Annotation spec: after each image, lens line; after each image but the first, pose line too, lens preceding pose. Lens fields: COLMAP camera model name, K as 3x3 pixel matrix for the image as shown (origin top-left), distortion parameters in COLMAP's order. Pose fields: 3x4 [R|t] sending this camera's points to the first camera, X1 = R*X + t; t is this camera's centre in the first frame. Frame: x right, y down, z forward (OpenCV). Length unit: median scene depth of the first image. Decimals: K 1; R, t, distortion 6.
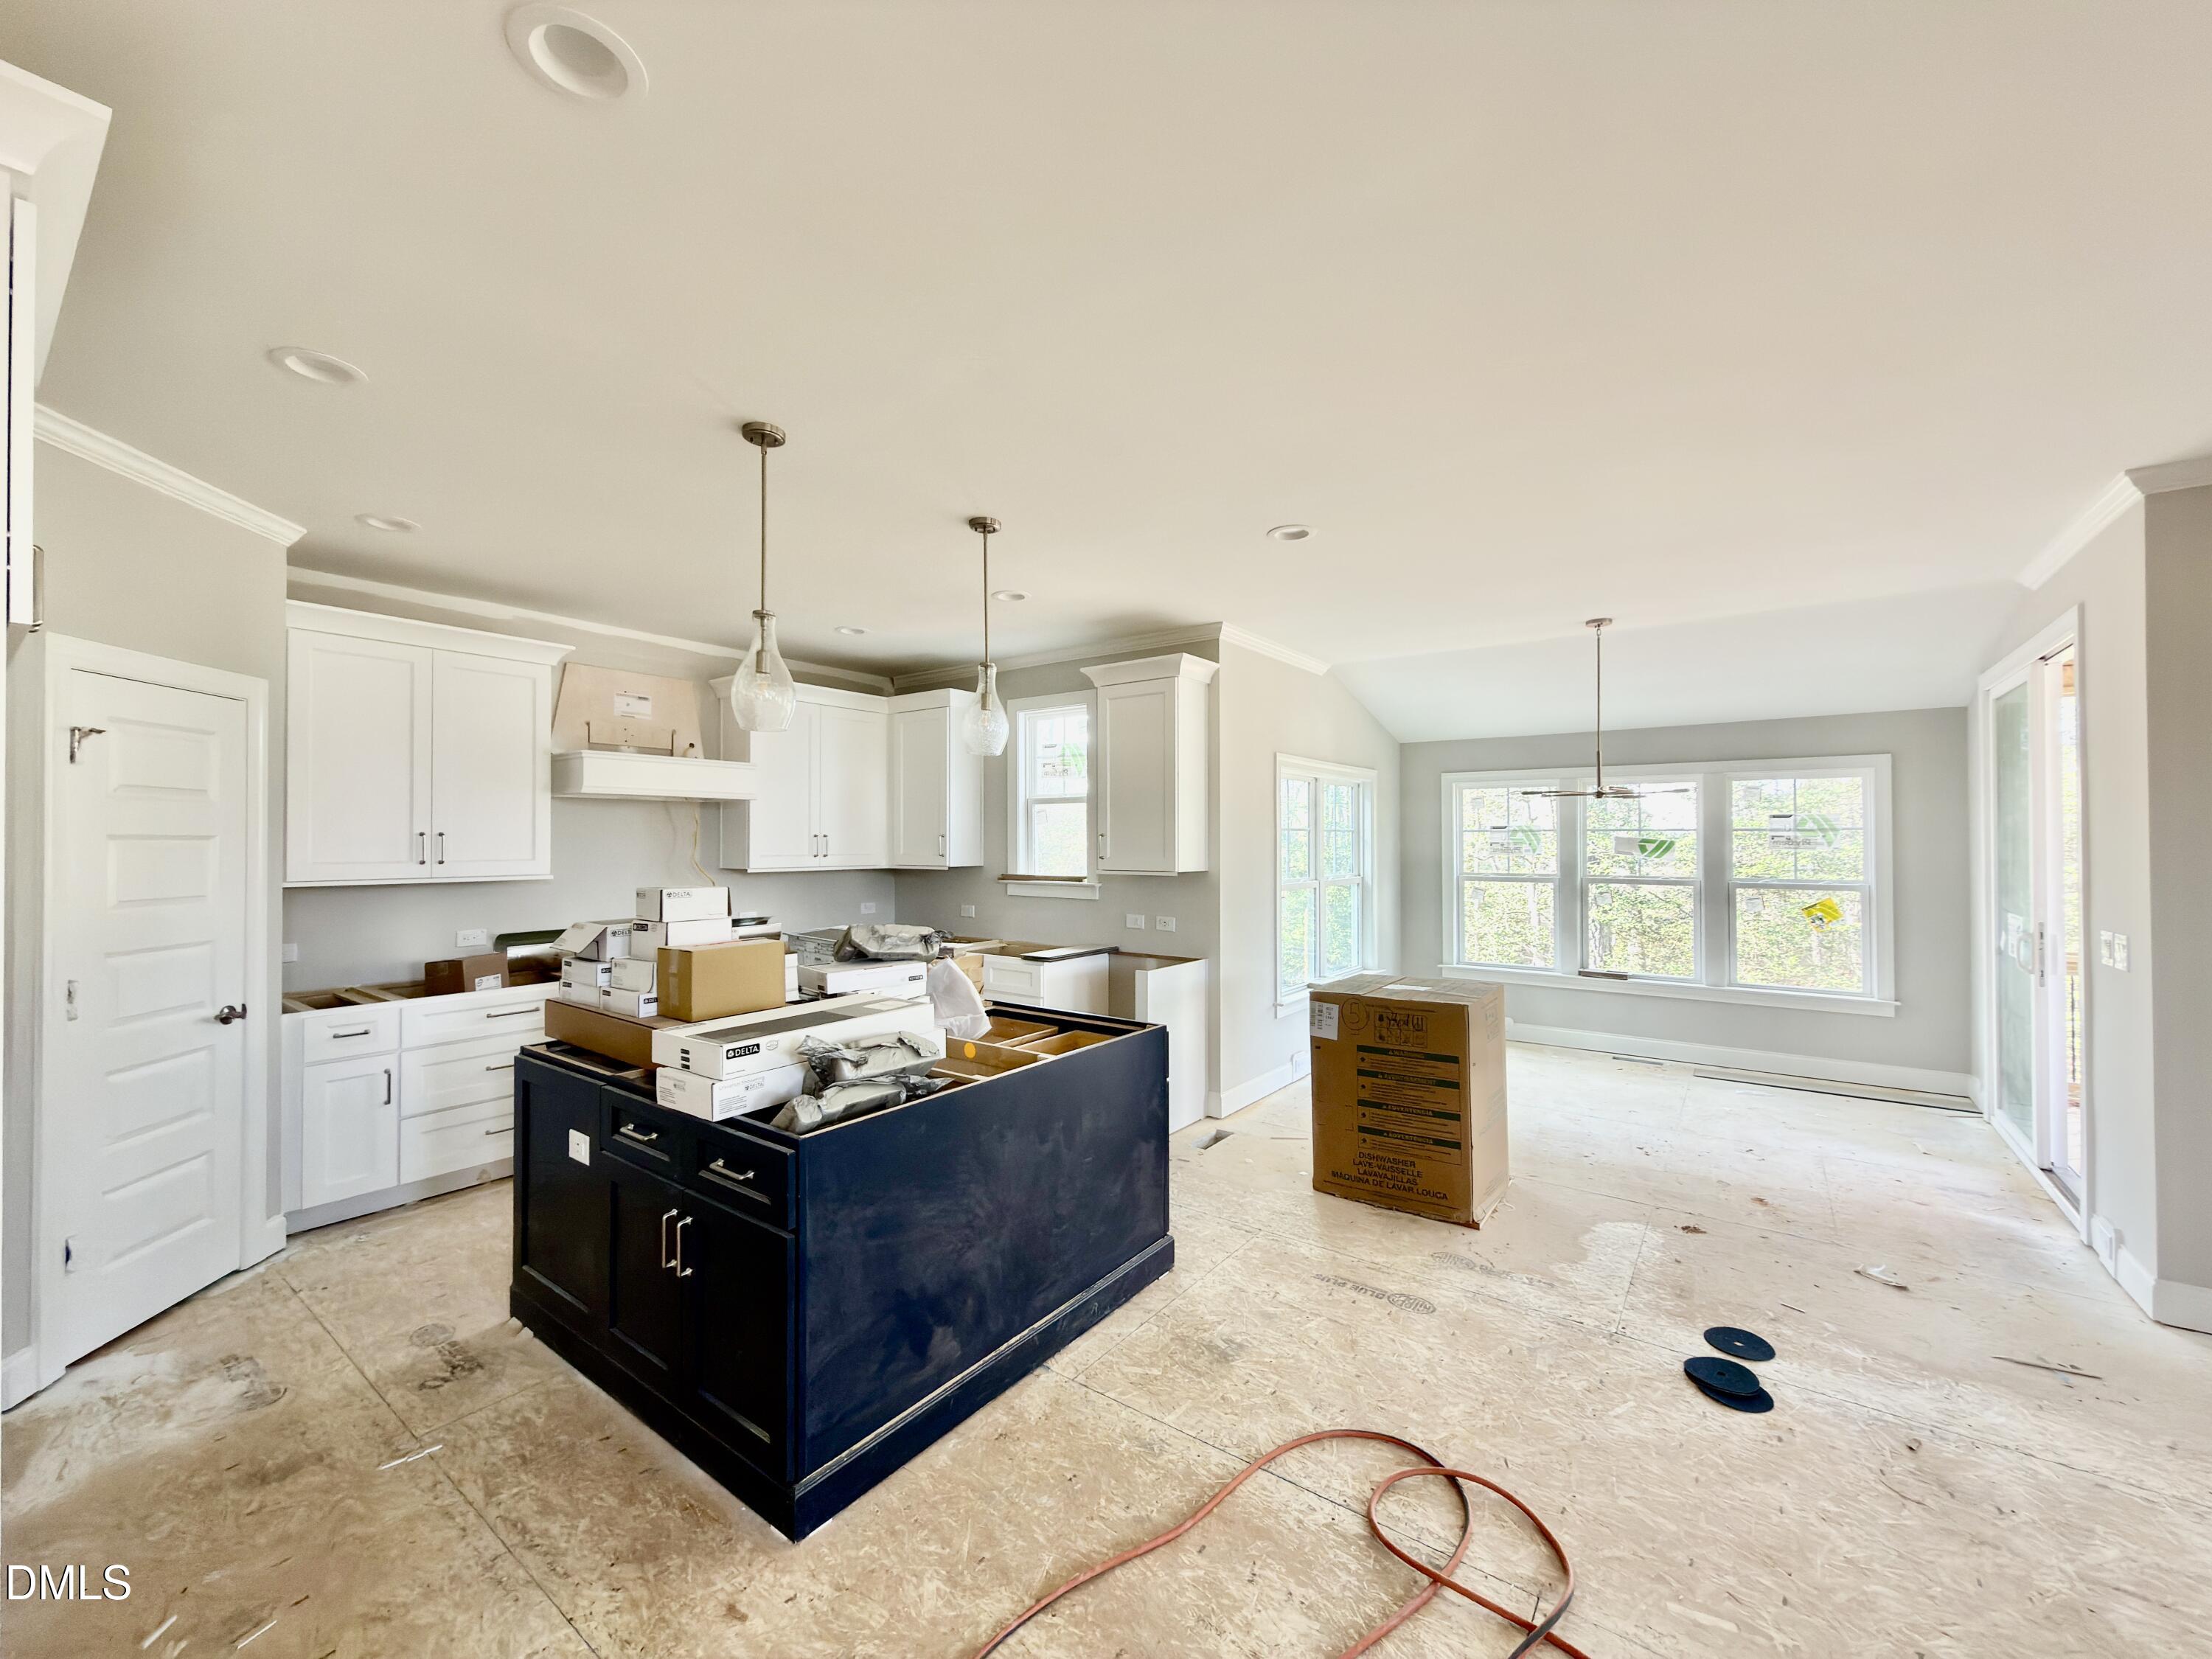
lens RADIAL K [[883.7, 0, 1098.8], [0, 883.7, 830.6], [0, 0, 1]] dist [0.001907, -0.000684]
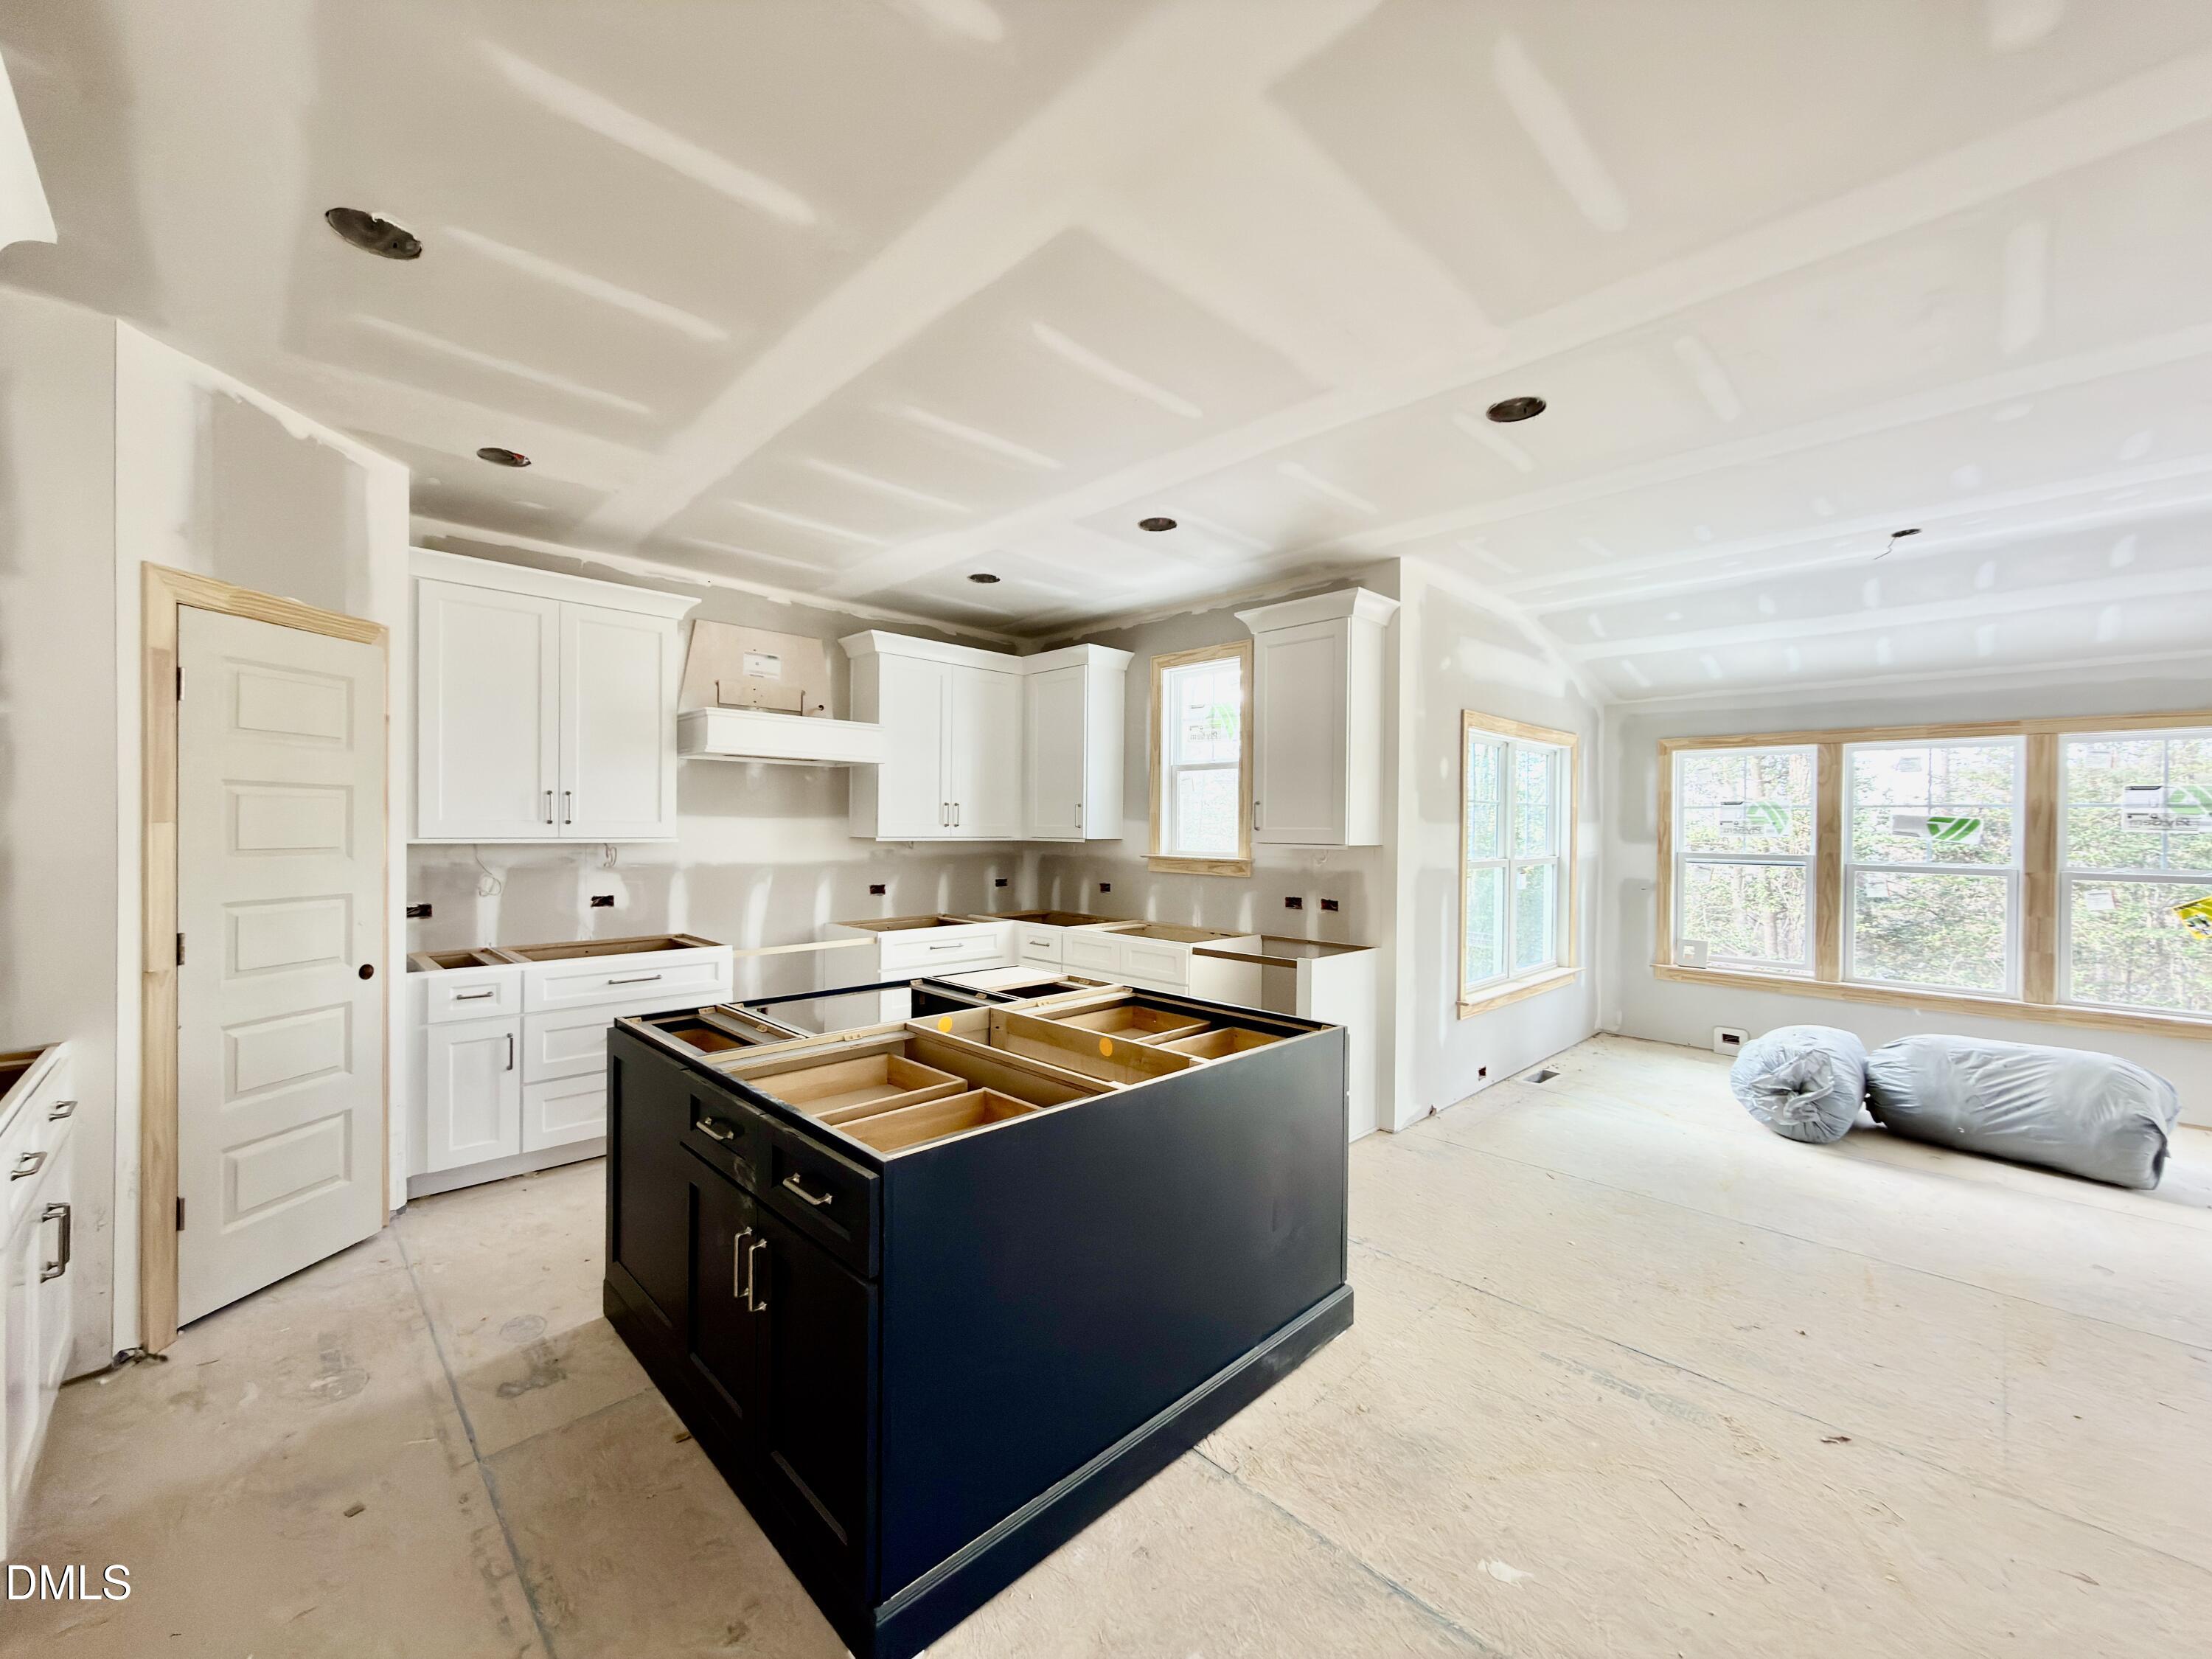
lens RADIAL K [[883.7, 0, 1097.9], [0, 883.7, 830.2], [0, 0, 1]] dist [0.001907, -0.000684]
pose [[0.987610, 0.011256, -0.156523, -0.021382], [-0.008672, 0.999815, 0.017179, 0.025903], [0.156687, -0.015608, 0.987525, 0.151294]]
